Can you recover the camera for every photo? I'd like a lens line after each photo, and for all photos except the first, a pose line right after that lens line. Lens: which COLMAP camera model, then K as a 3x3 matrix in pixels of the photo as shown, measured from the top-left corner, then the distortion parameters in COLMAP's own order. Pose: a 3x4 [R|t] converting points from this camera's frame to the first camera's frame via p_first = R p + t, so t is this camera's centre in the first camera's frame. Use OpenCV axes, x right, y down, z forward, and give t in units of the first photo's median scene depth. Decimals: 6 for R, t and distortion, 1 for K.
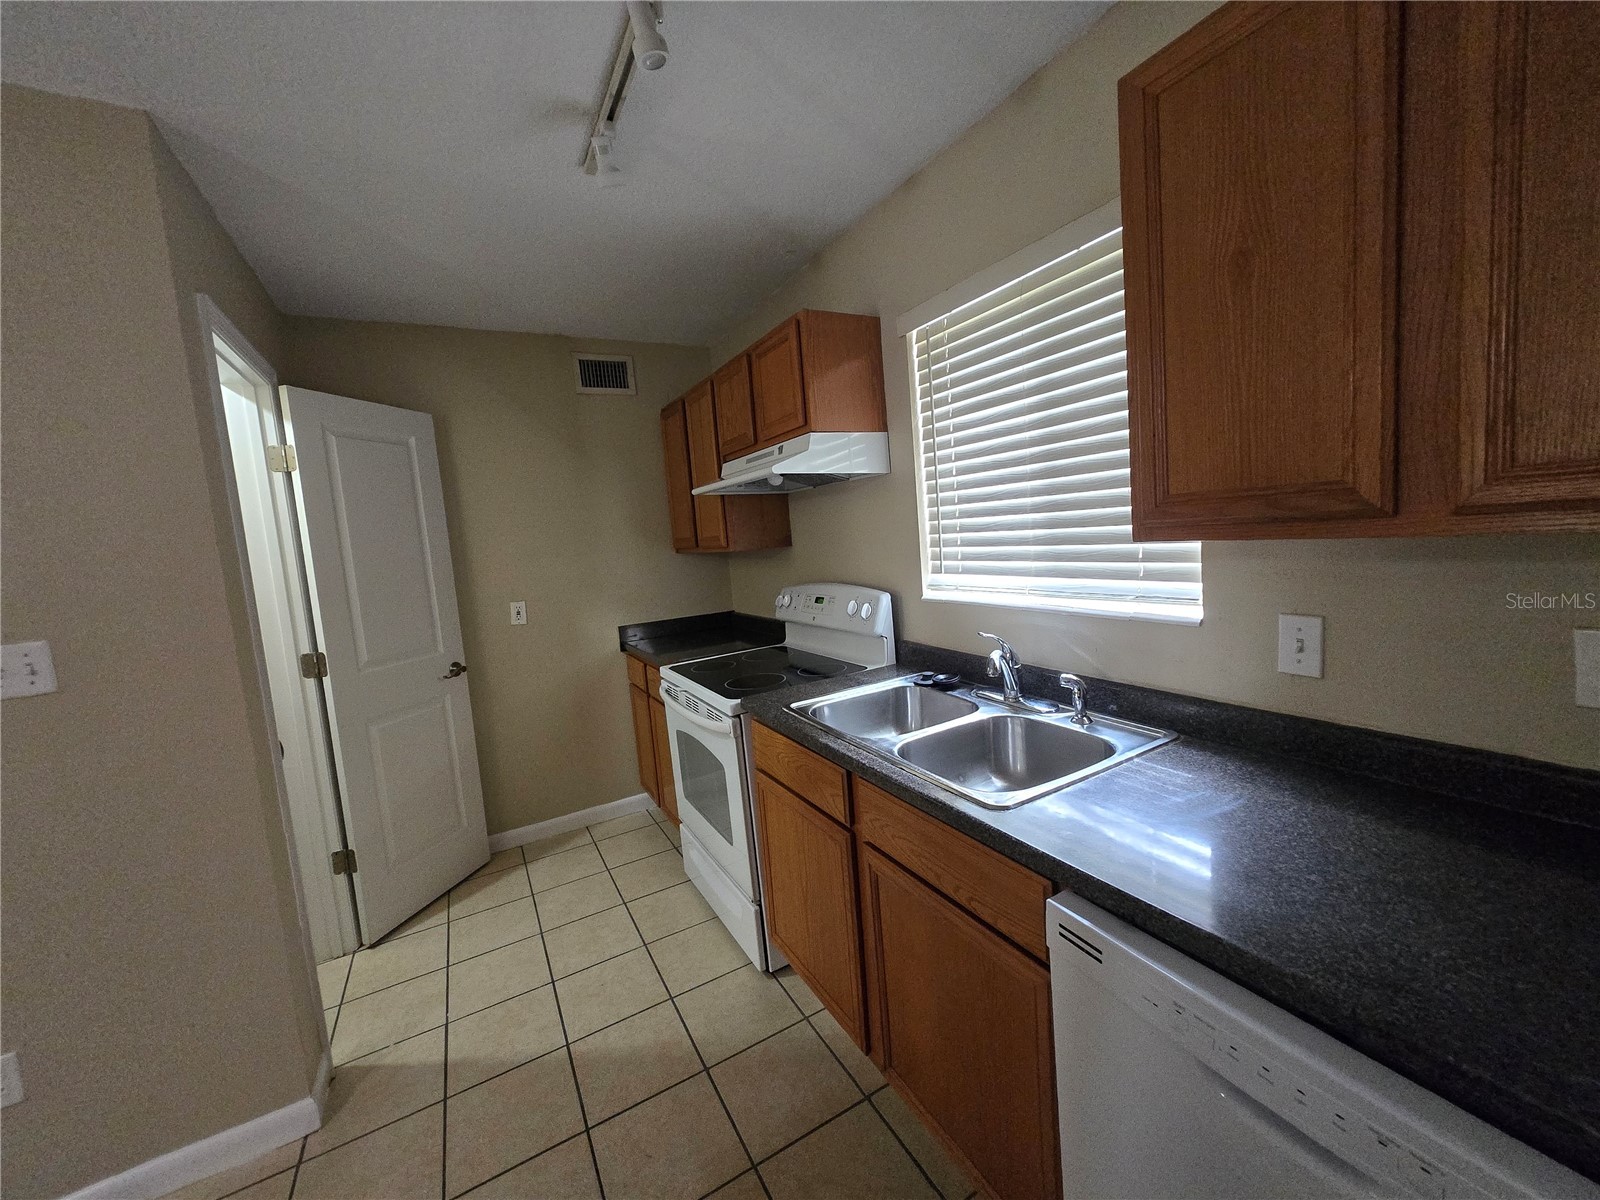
lens RADIAL K [[627.4, 0, 805.6], [0, 627.4, 600.4], [0, 0, 1]] dist [-0.002356, -0.000087]
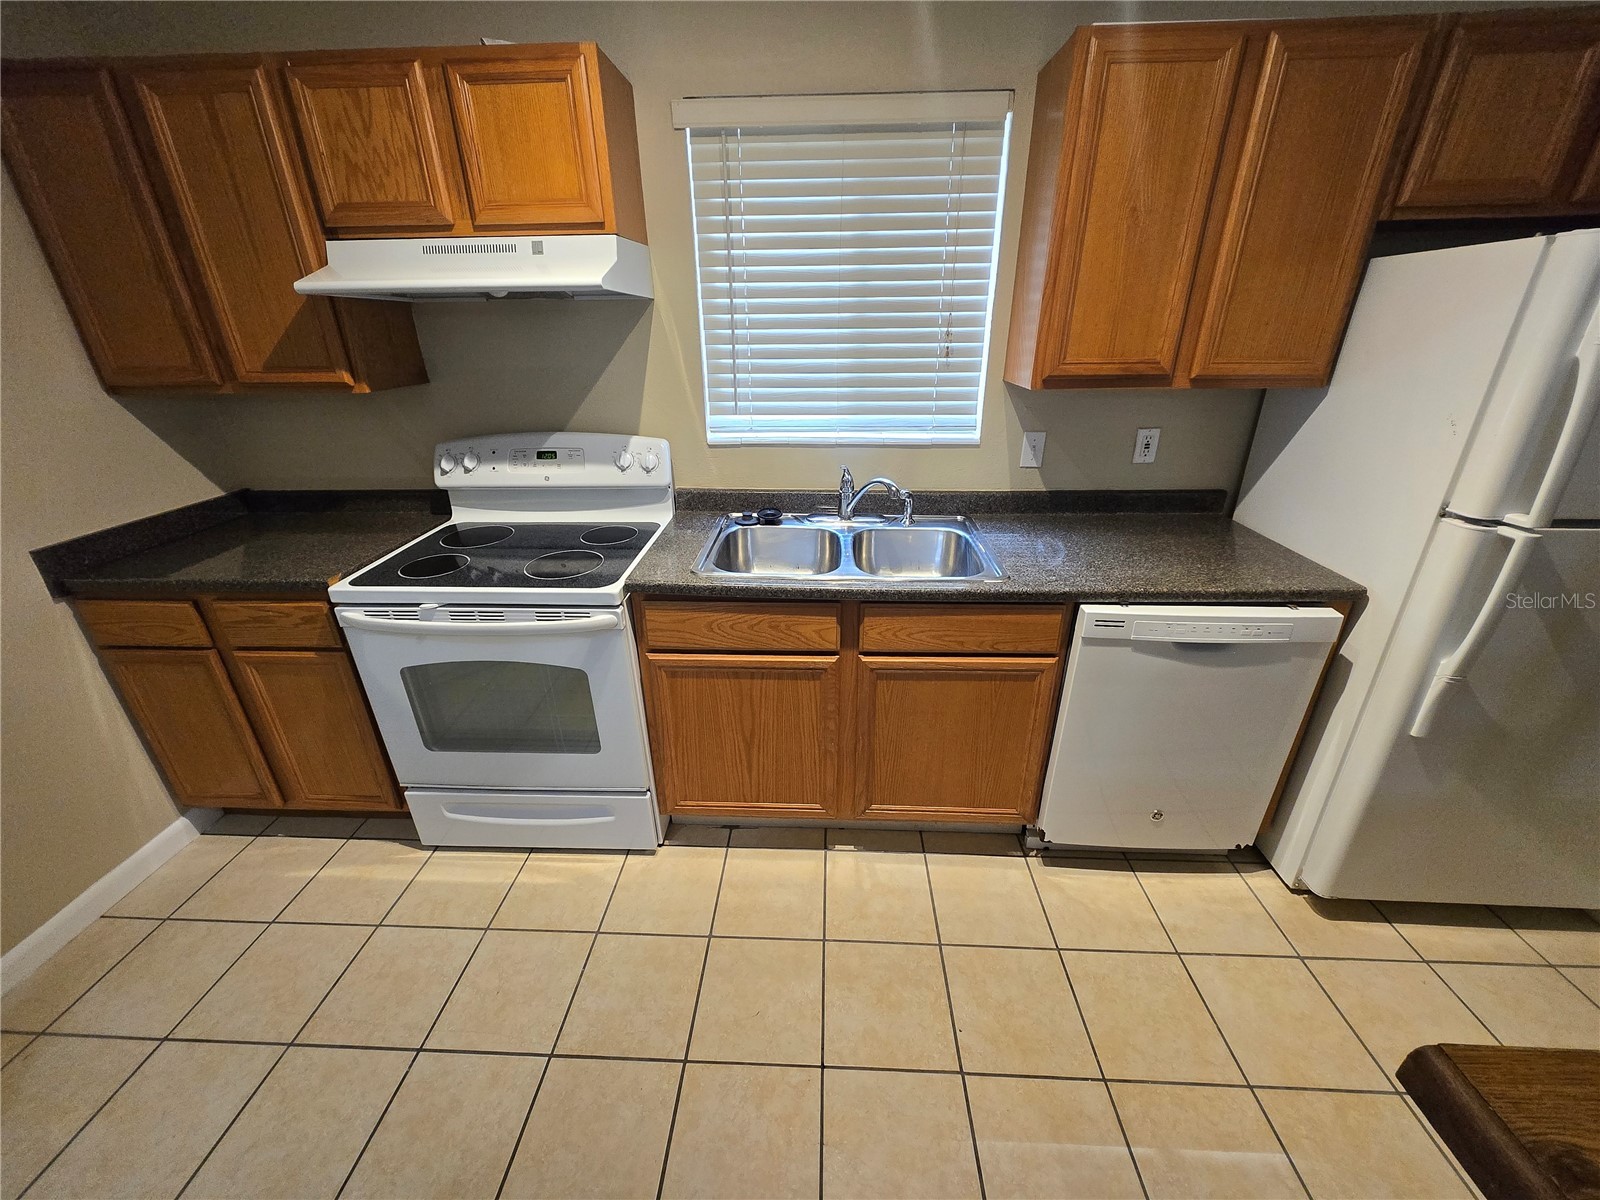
lens RADIAL K [[627.4, 0, 797.9], [0, 627.4, 597.4], [0, 0, 1]] dist [-0.002356, -0.000087]
pose [[0.544414, -0.270191, 0.794109, -0.586227], [0.062545, 0.957142, 0.282784, -0.038909], [-0.836481, -0.104284, 0.537981, 0.324844]]
